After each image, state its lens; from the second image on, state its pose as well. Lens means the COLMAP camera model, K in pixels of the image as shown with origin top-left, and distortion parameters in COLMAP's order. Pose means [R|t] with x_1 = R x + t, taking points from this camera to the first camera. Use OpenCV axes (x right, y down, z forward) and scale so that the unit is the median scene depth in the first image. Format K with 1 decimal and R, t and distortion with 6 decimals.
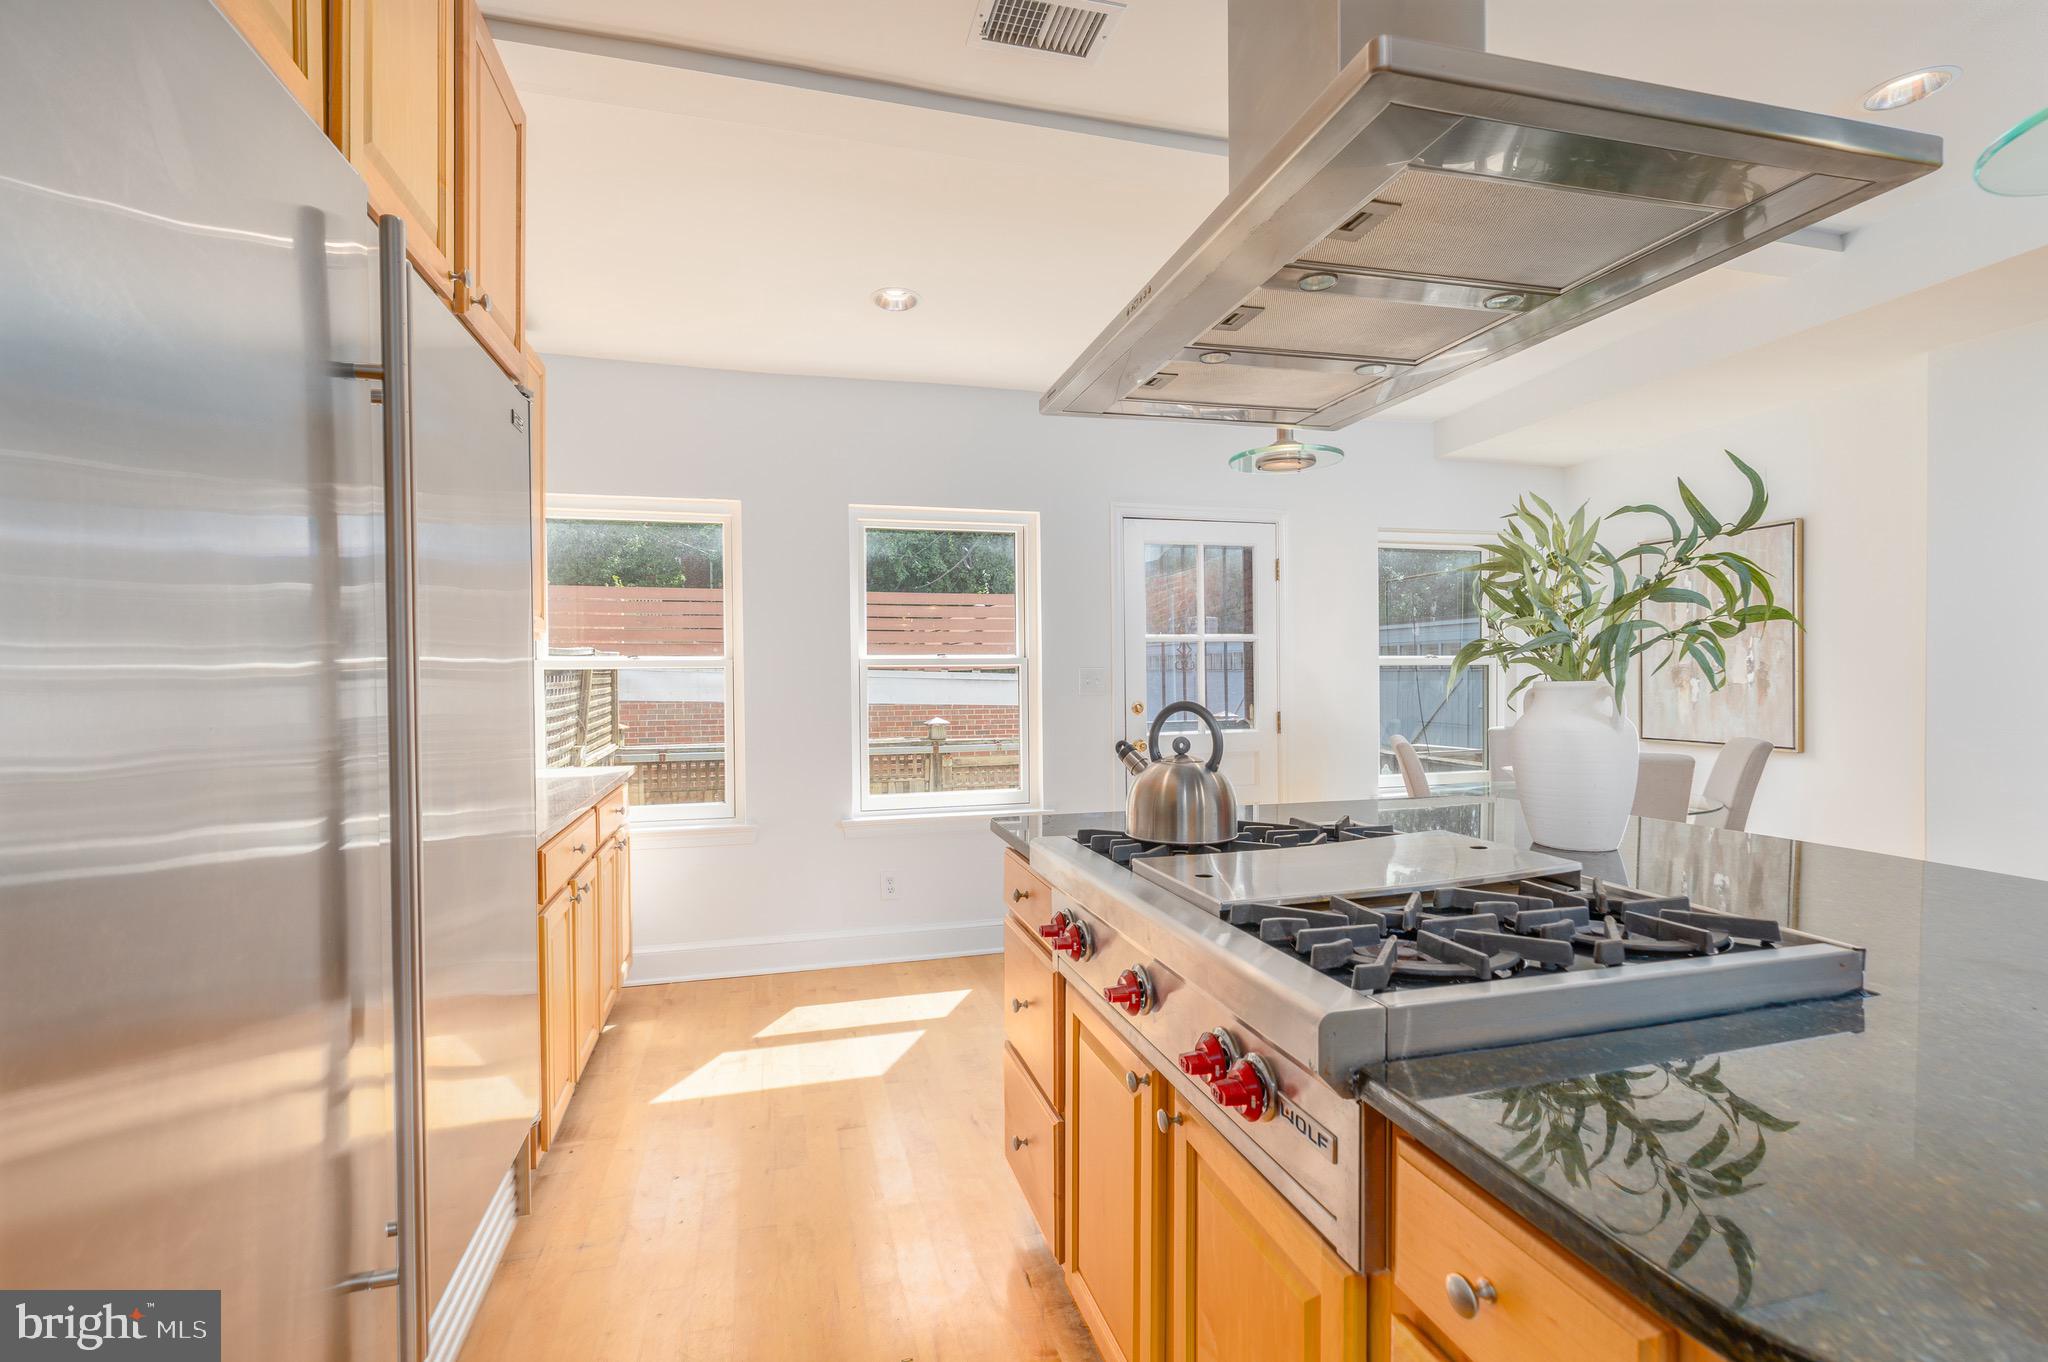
lens RADIAL K [[937.9, 0, 1005.0], [0, 937.9, 683.5], [0, 0, 1]] dist [-0.005052, -0.001238]
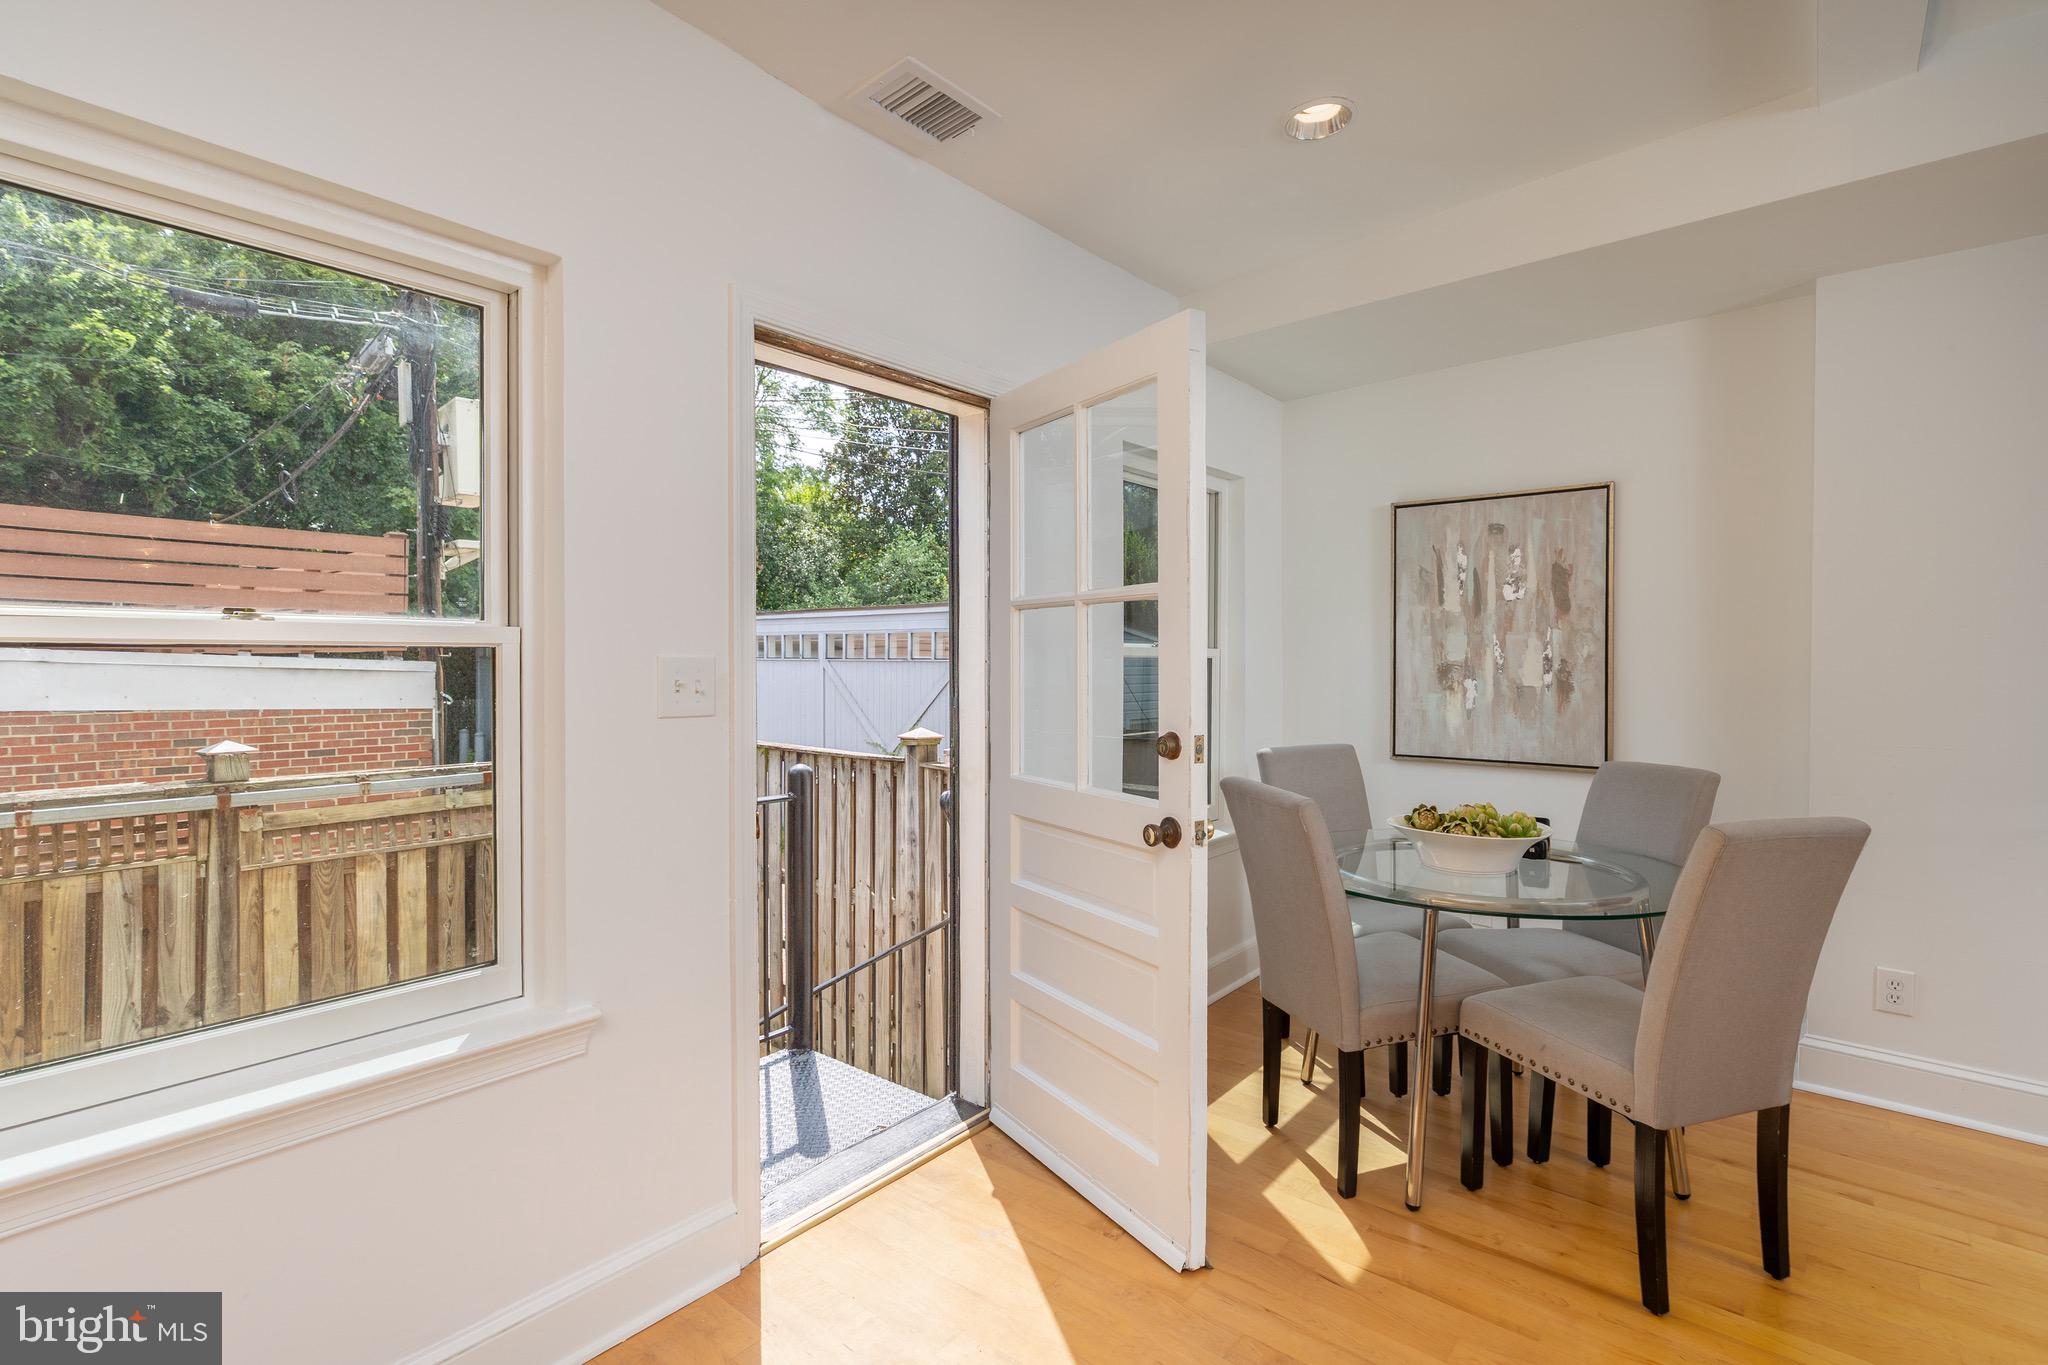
lens RADIAL K [[937.9, 0, 1021.0], [0, 937.9, 675.5], [0, 0, 1]] dist [-0.005052, -0.001238]
pose [[0.812380, -0.001306, 0.583127, -0.019251], [-0.003533, 0.999968, 0.007162, -0.008515], [-0.583117, -0.007879, 0.812350, 0.389210]]
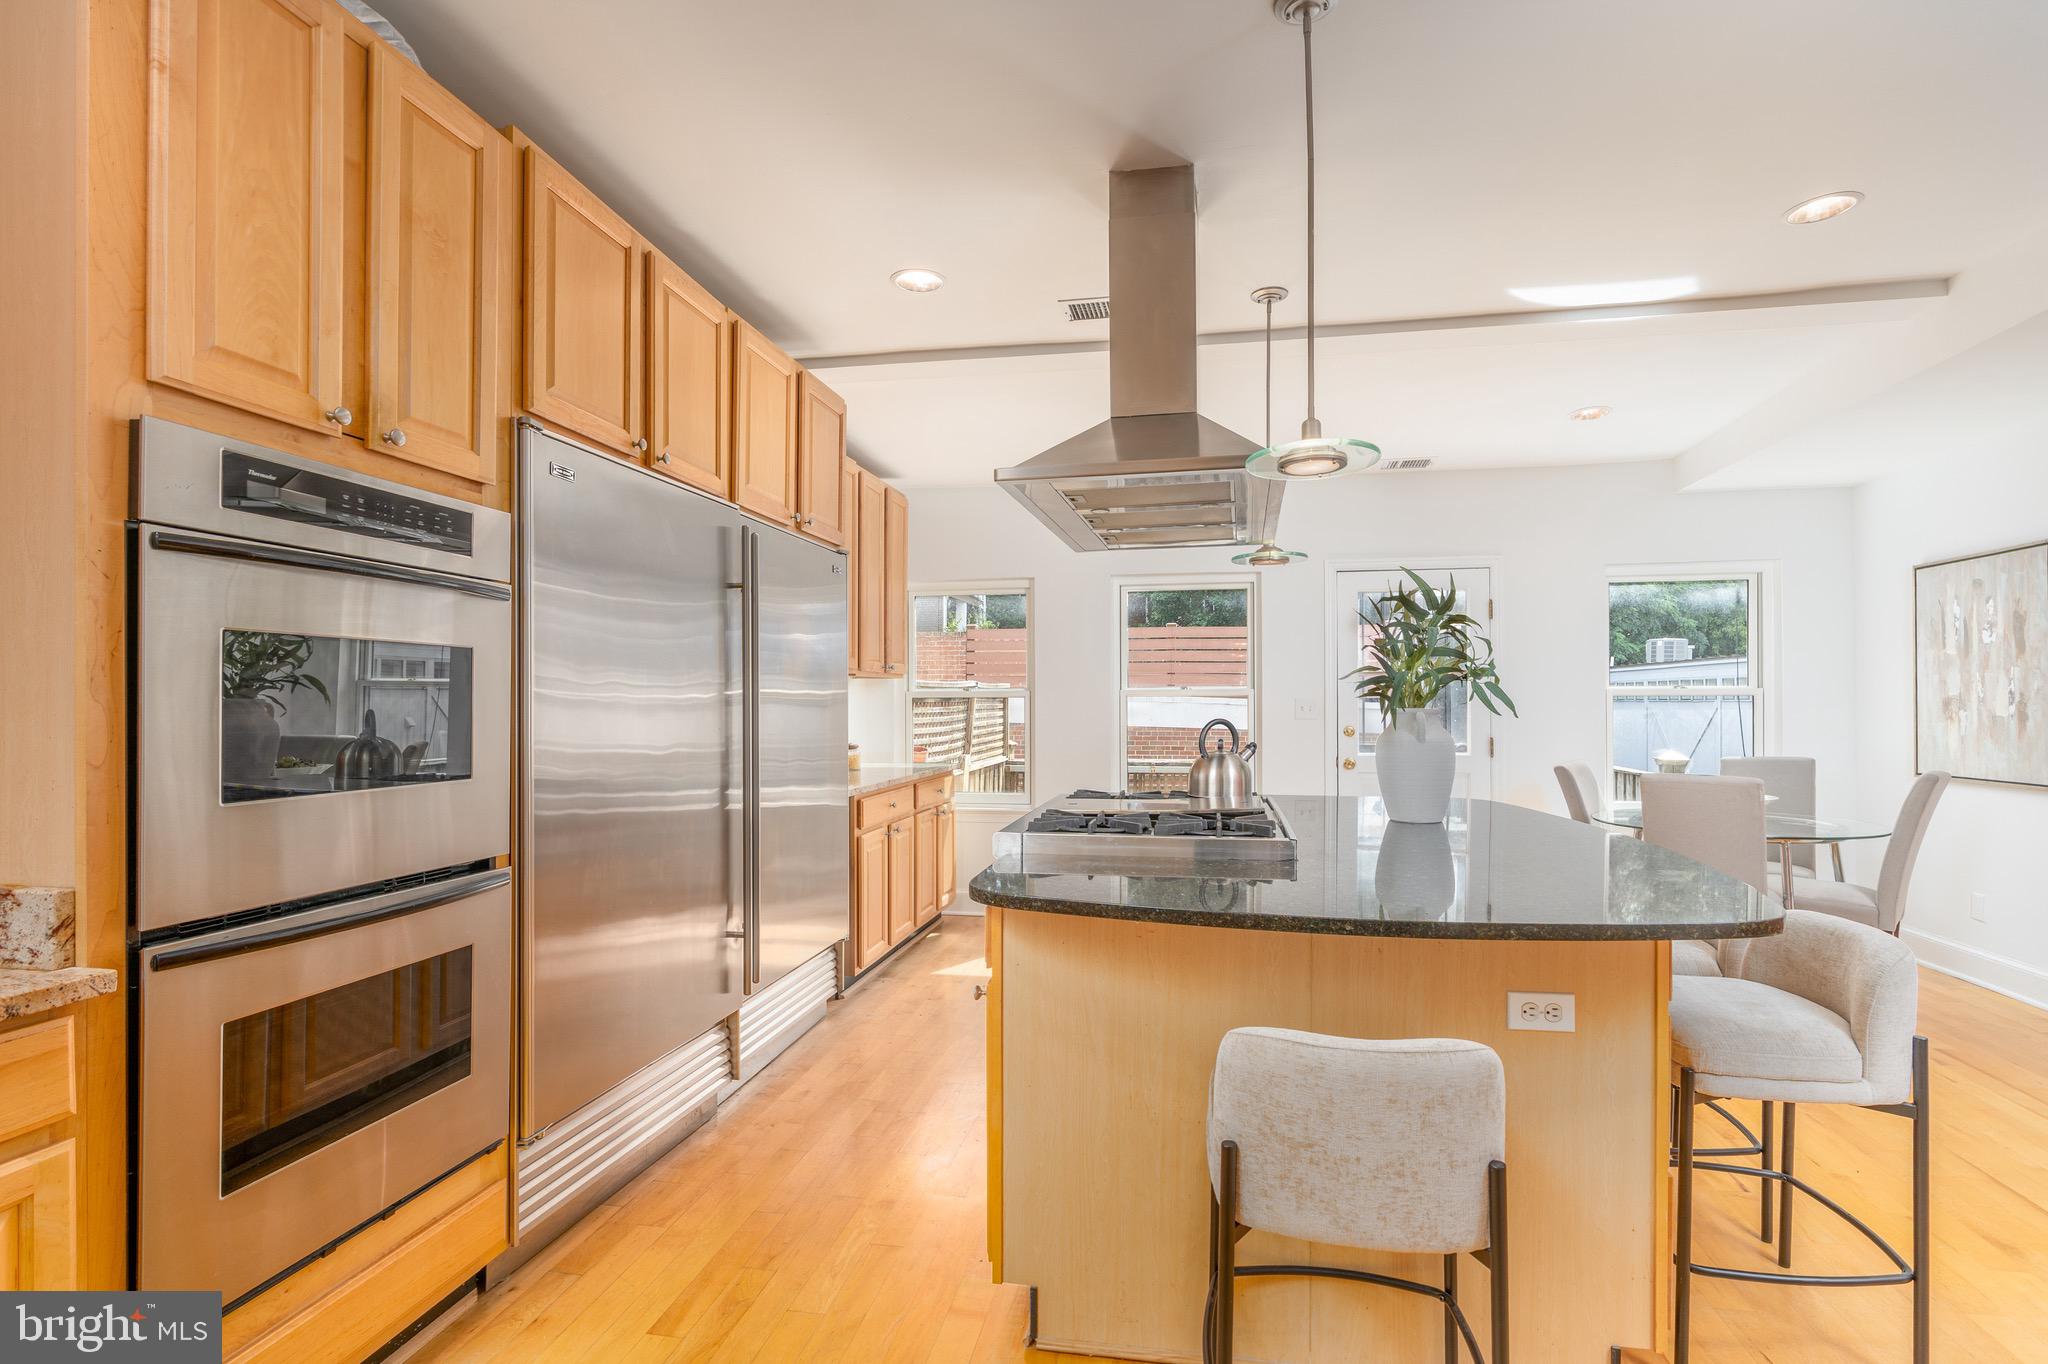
lens RADIAL K [[937.9, 0, 1007.5], [0, 937.9, 693.1], [0, 0, 1]] dist [-0.005052, -0.001238]
pose [[0.894221, 0.000563, -0.447625, 0.202097], [-0.009603, 0.999793, -0.017926, 0.002108], [0.447522, 0.020329, 0.894042, -0.174266]]
